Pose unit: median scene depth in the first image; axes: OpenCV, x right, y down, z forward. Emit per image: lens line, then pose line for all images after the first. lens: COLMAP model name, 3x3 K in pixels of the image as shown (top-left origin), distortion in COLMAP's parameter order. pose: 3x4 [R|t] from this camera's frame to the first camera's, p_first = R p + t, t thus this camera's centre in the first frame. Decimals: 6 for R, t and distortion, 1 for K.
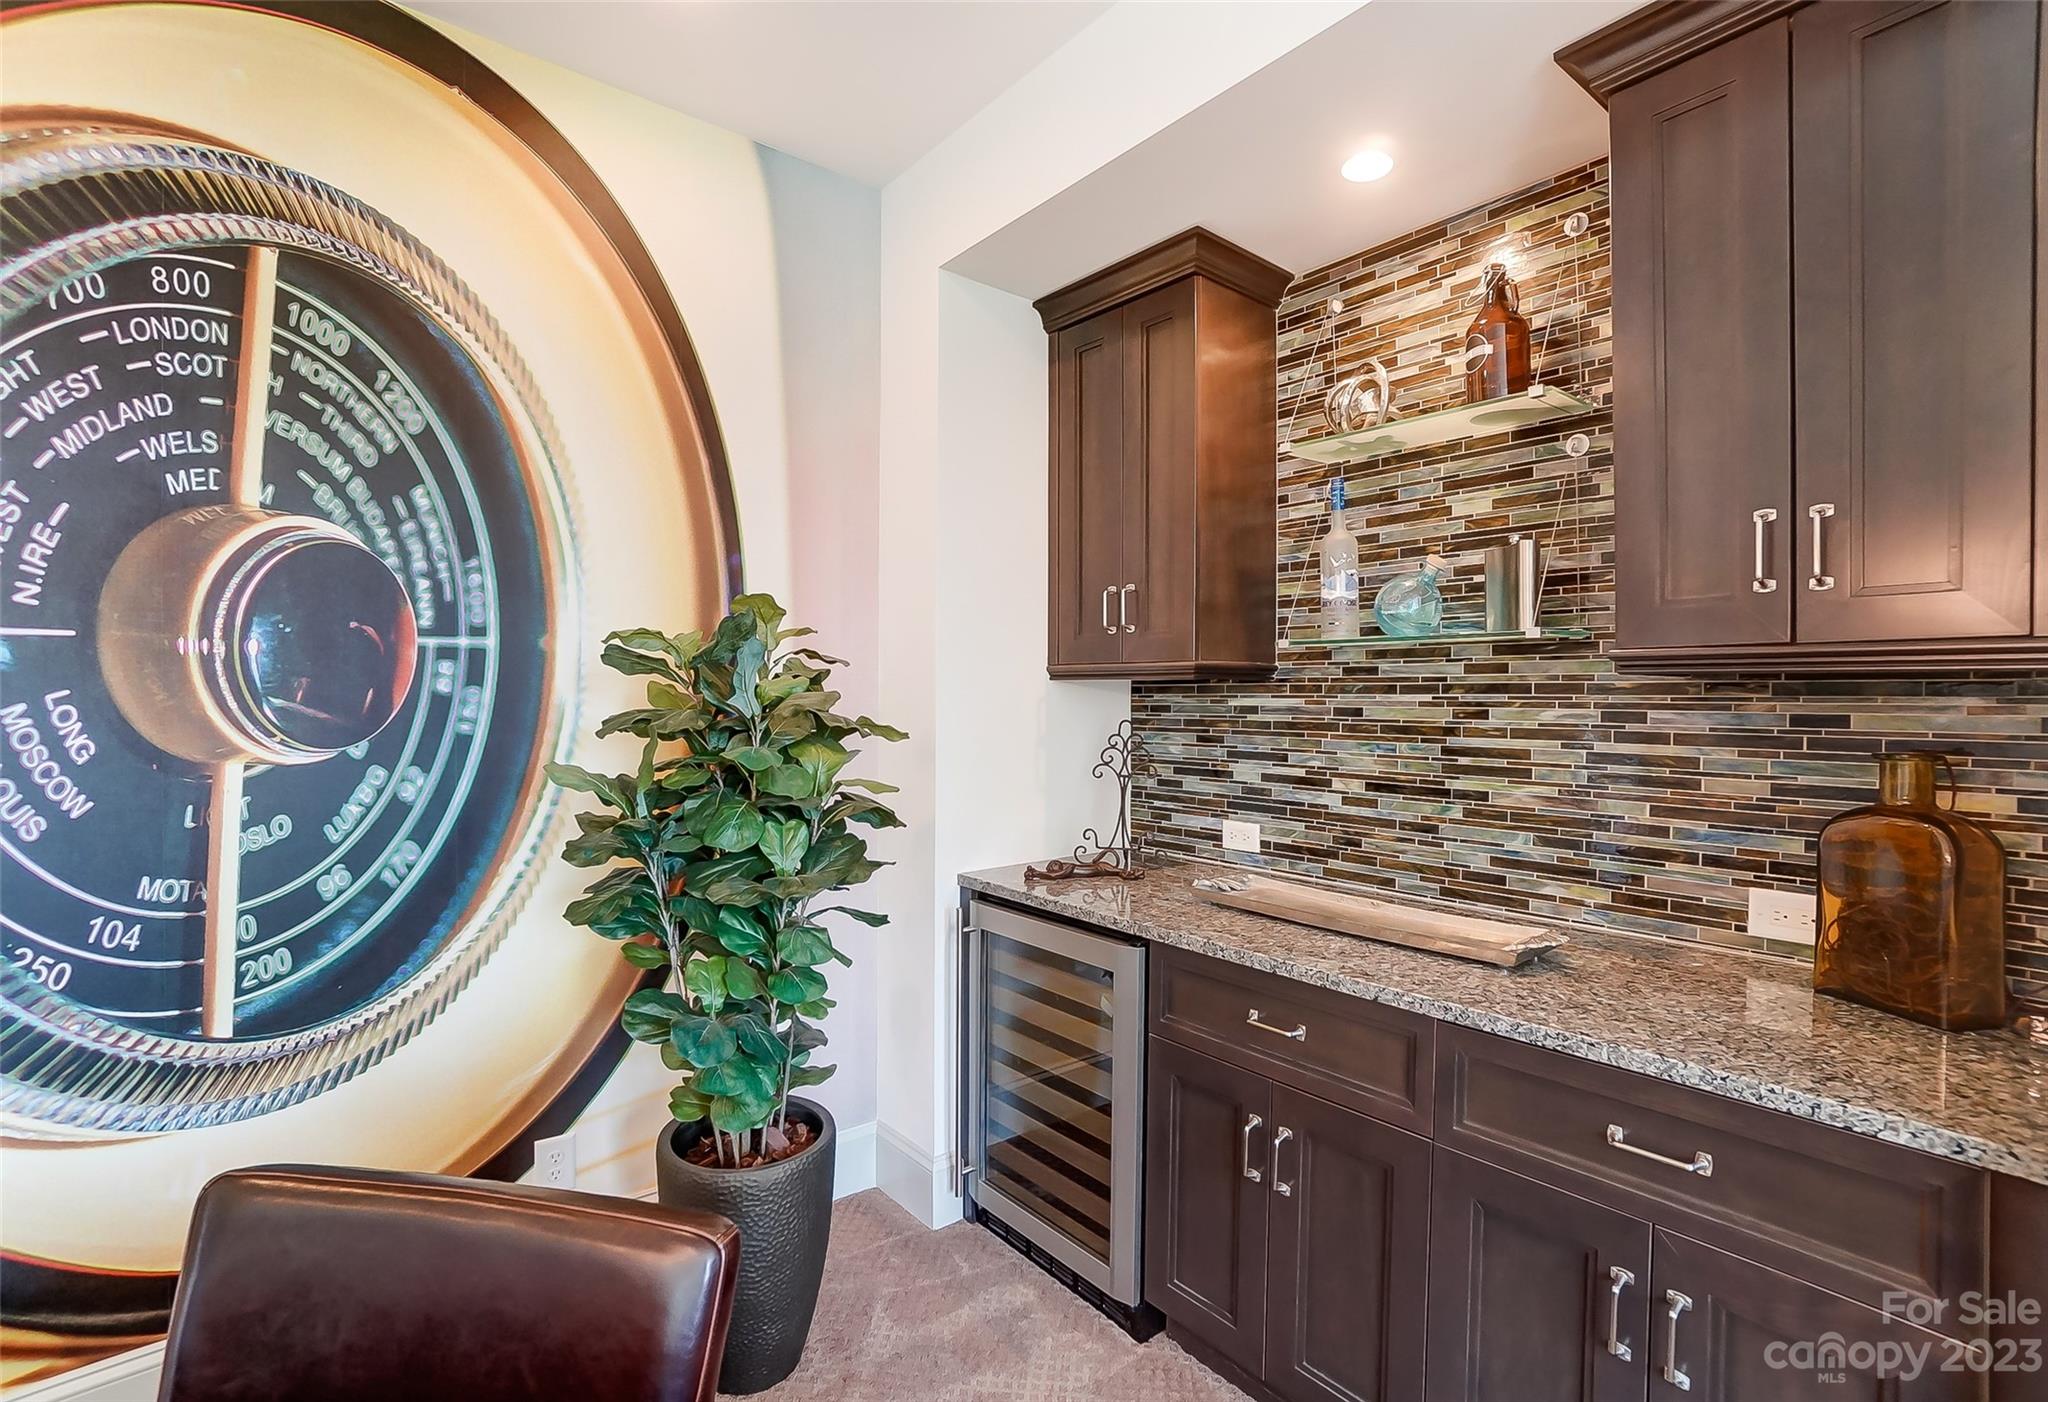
lens RADIAL K [[944.9, 0, 1028.9], [0, 944.9, 696.2], [0, 0, 1]] dist [-0.021894, -0.000210]
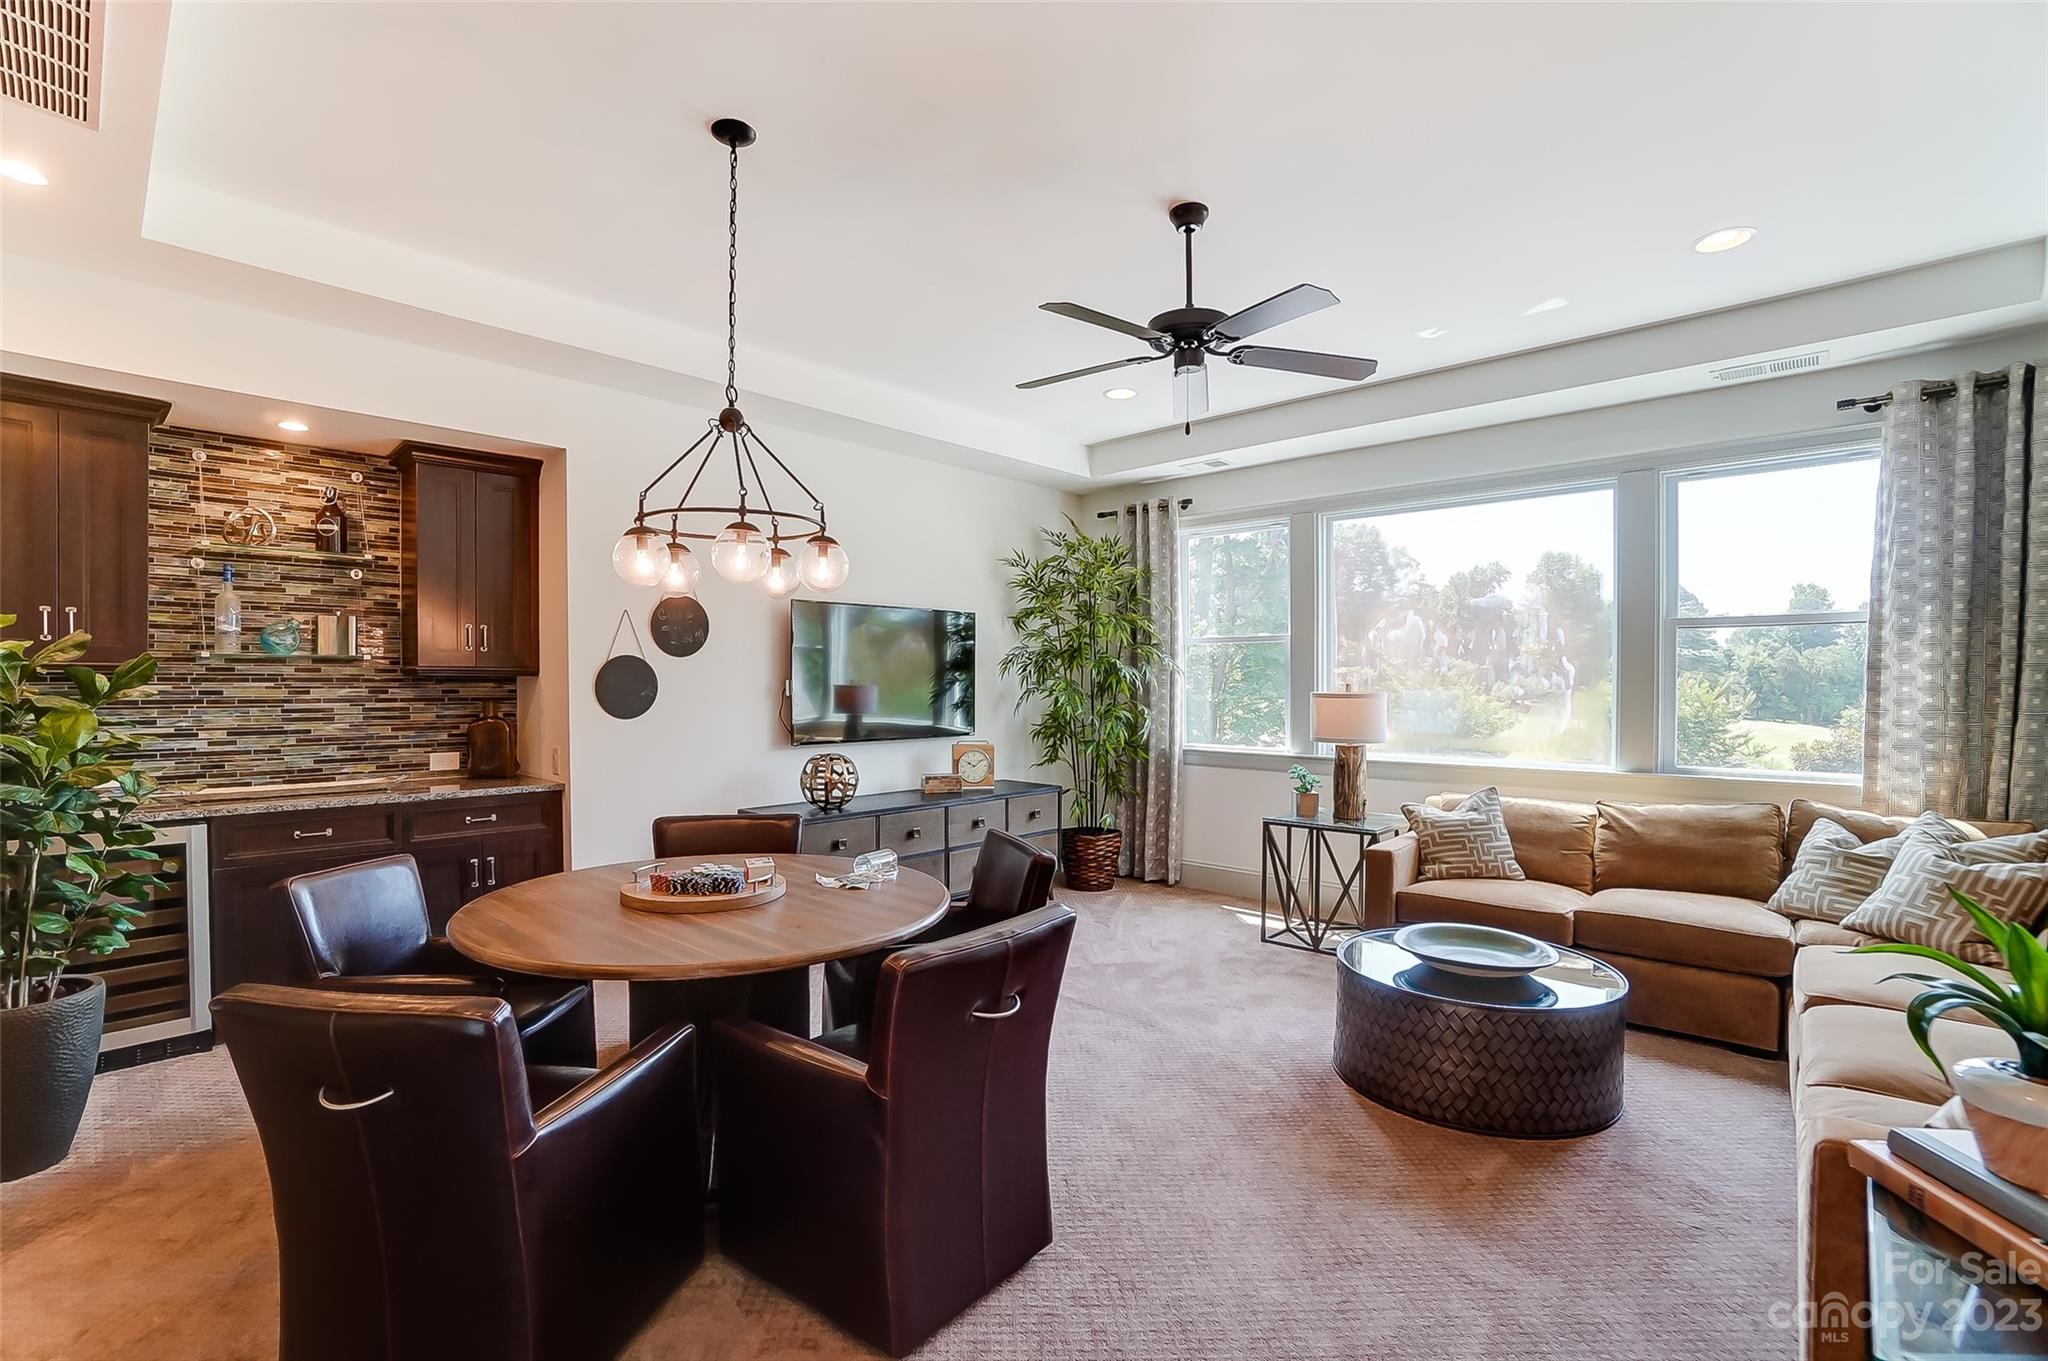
lens RADIAL K [[924.0, 0, 1029.2], [0, 924.0, 688.1], [0, 0, 1]] dist [-0.015798, 0.001721]
pose [[-0.134200, -0.006038, 0.990936, -1.644447], [0.002946, 0.999975, 0.006492, 0.001606], [-0.990950, 0.003791, -0.134179, -0.293493]]
